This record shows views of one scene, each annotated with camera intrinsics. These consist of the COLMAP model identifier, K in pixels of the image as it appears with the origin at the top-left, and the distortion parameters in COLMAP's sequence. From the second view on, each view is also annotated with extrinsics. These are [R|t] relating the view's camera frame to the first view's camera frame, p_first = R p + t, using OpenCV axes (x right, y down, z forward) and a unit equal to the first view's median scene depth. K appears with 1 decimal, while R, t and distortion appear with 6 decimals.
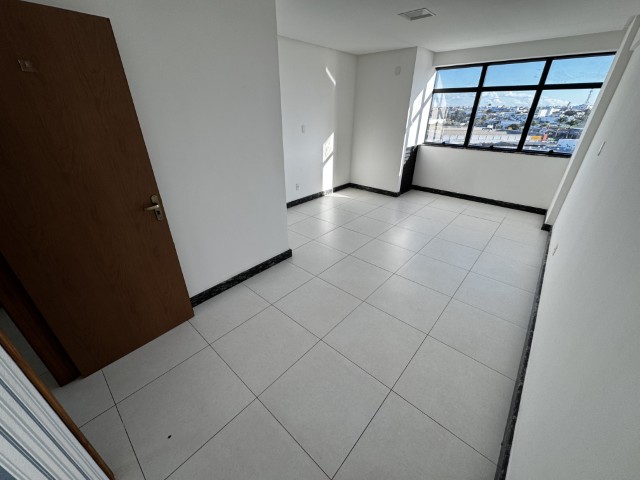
lens RADIAL K [[256.7, 0, 319.5], [0, 256.7, 239.5], [0, 0, 1]] dist [-0.001104, -0.000165]
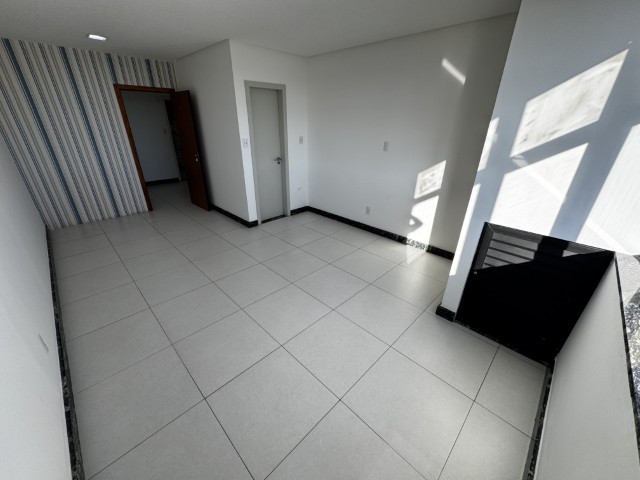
lens RADIAL K [[259.1, 0, 318.4], [0, 259.1, 237.5], [0, 0, 1]] dist [-0.001344, -0.000013]
pose [[-0.058639, 0.407870, -0.911155, 0.707928], [-0.465393, 0.796303, 0.386408, -0.369184], [0.883160, 0.446704, 0.143125, 0.728117]]
